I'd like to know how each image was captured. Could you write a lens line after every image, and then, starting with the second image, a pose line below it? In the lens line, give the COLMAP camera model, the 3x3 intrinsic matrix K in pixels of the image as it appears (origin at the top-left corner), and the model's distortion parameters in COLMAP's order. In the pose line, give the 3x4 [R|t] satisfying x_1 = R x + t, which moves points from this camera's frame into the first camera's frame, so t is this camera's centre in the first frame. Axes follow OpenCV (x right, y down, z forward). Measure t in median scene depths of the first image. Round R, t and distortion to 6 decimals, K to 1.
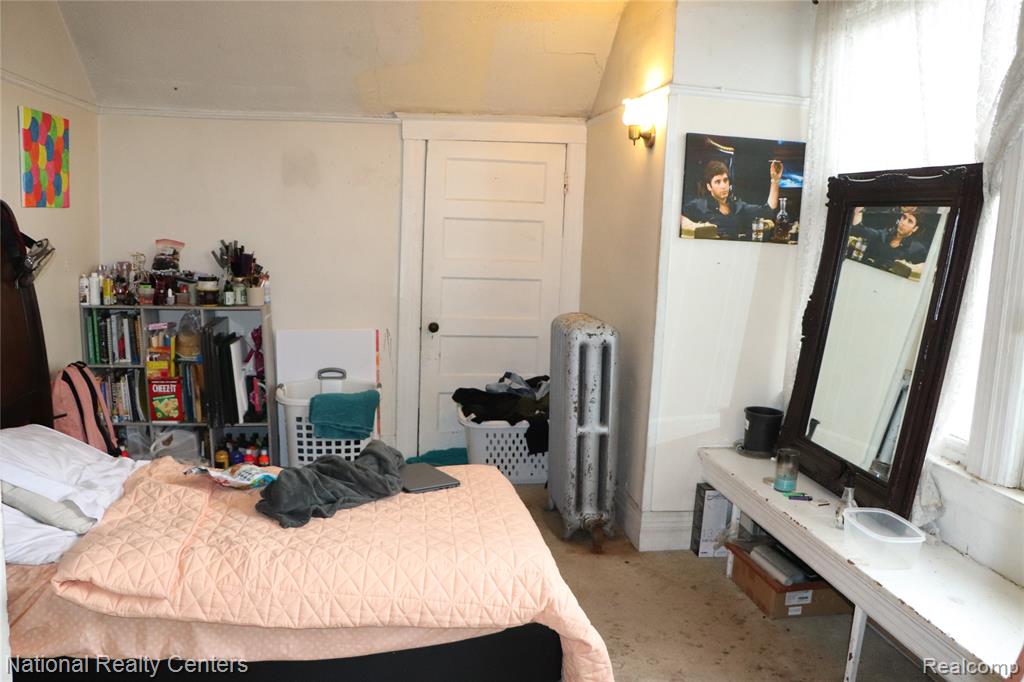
lens RADIAL K [[826.4, 0, 506.2], [0, 826.4, 355.5], [0, 0, 1]] dist [-0.164263, 0.129583]
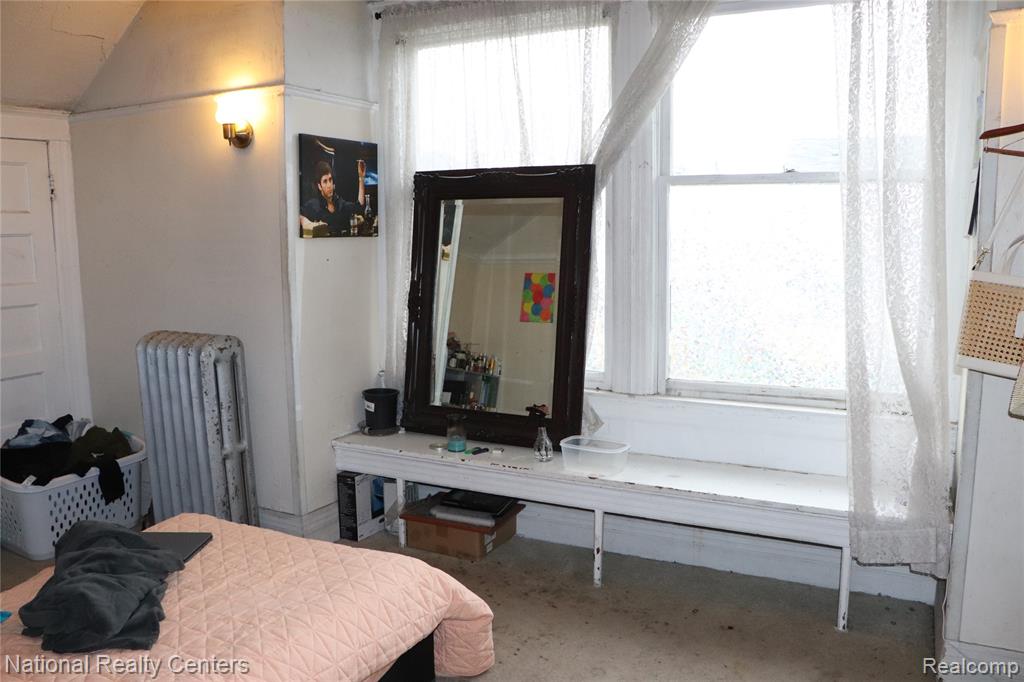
lens RADIAL K [[826.4, 0, 506.2], [0, 826.4, 355.5], [0, 0, 1]] dist [-0.164263, 0.129583]
pose [[0.600533, -0.166265, 0.782123, -0.442225], [0.161104, 0.983243, 0.085320, -0.046470], [-0.783202, 0.074765, 0.617256, 0.193340]]
